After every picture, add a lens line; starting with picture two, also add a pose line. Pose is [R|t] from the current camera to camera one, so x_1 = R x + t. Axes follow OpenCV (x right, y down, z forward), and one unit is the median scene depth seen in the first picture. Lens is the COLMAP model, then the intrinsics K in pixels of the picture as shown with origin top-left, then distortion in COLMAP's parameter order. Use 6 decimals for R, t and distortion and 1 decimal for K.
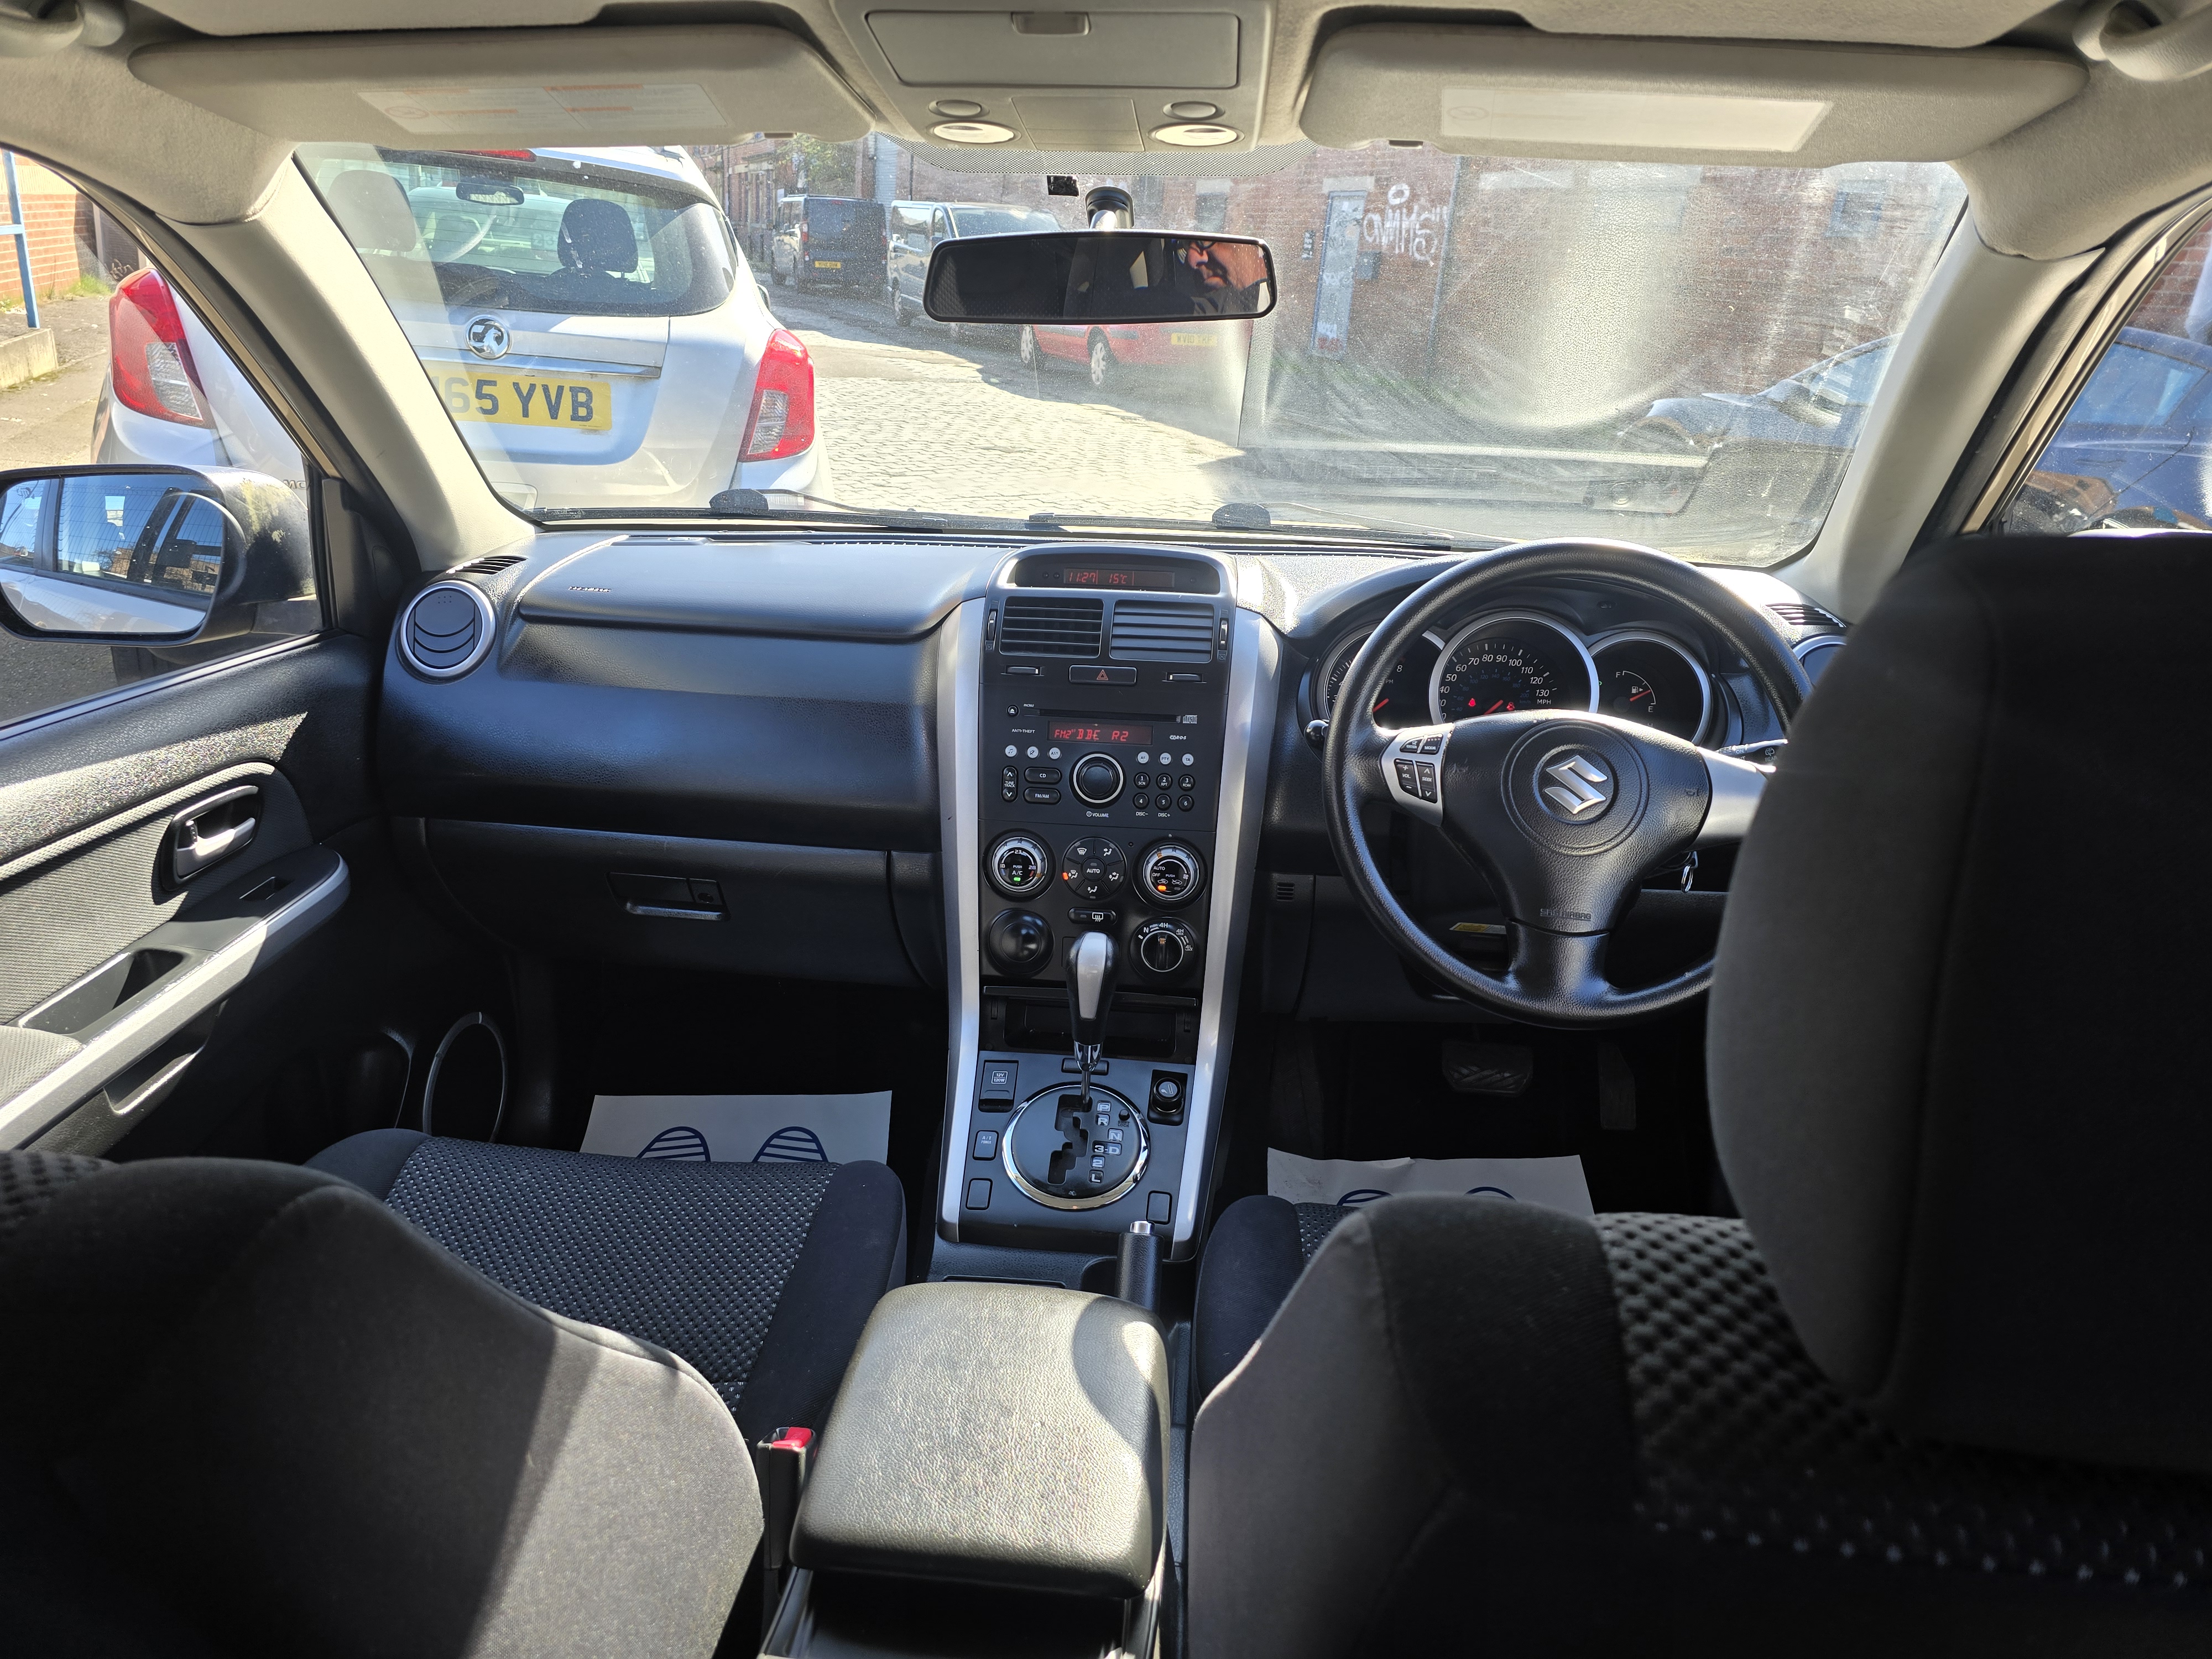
lens RADIAL K [[1499.4, 0, 1106.0], [0, 1499.4, 829.5], [0, 0, 1]] dist [0.065527, -0.079553]
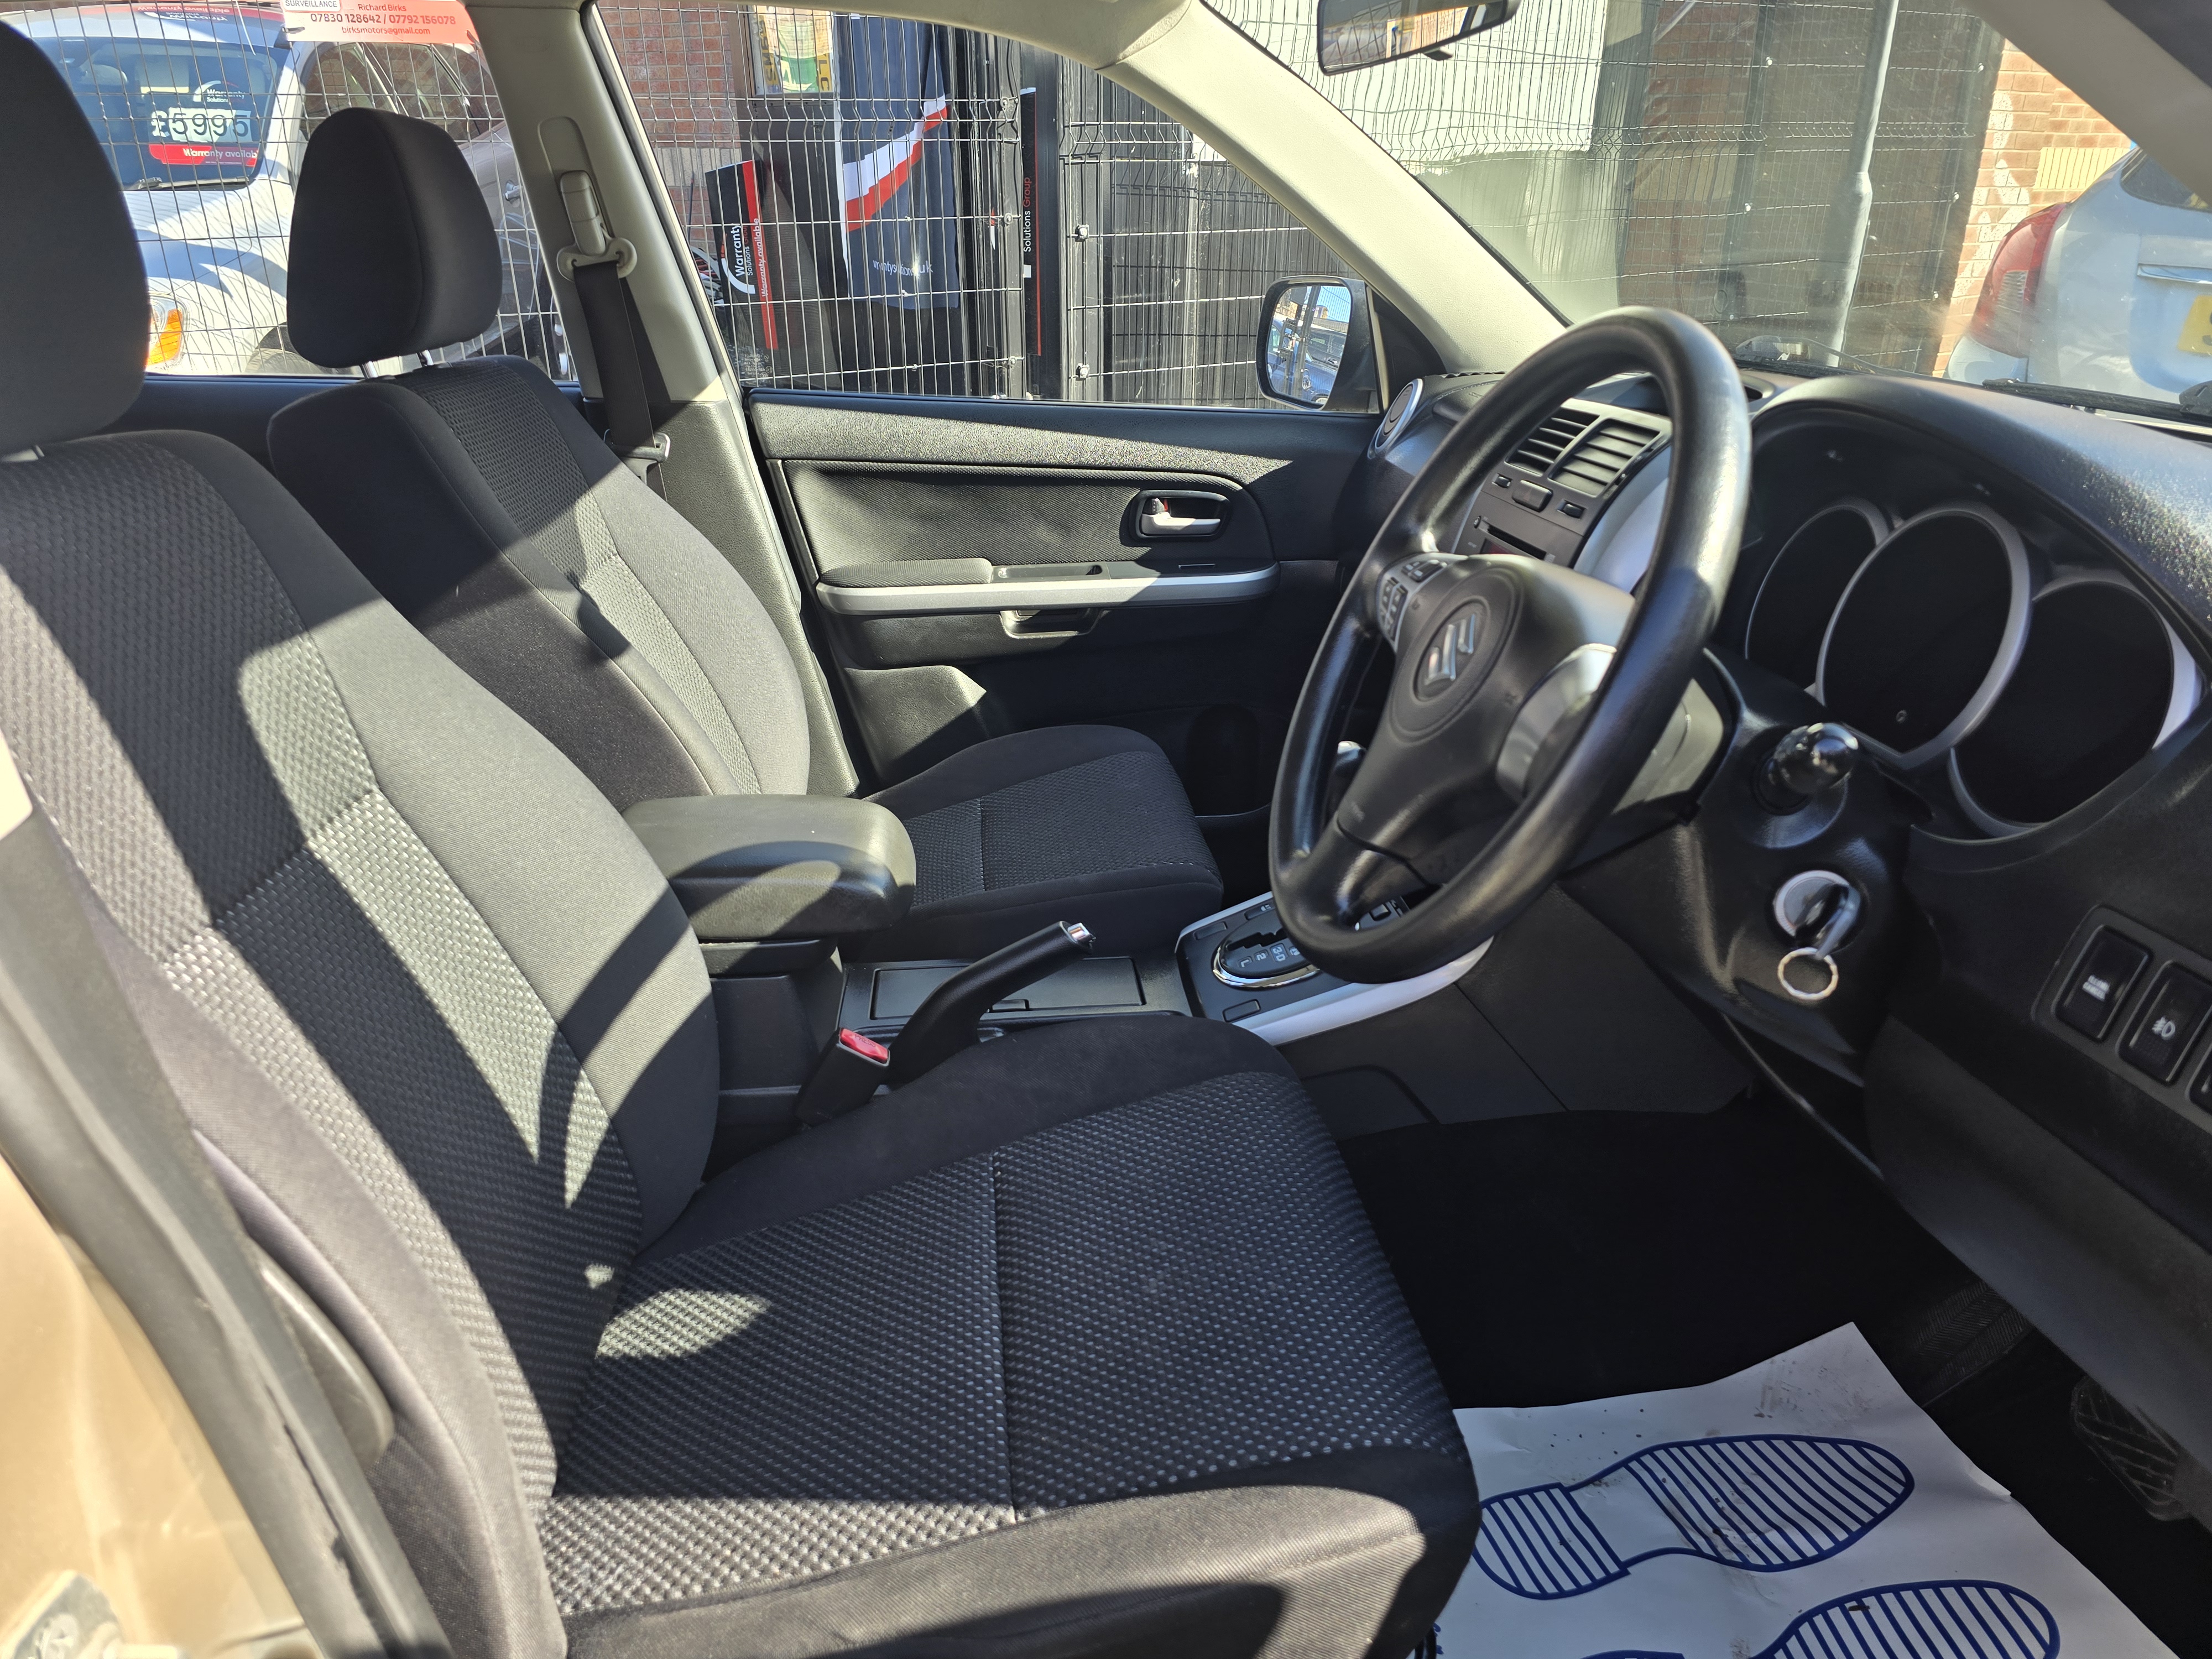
lens RADIAL K [[1452.0, 0, 1073.0], [0, 1452.0, 841.1], [0, 0, 1]] dist [0.071444, -0.075149]
pose [[0.162291, 0.344023, -0.924830, 0.320730], [-0.339631, 0.899462, 0.274988, -0.026283], [0.926451, 0.269473, 0.262816, 0.235243]]
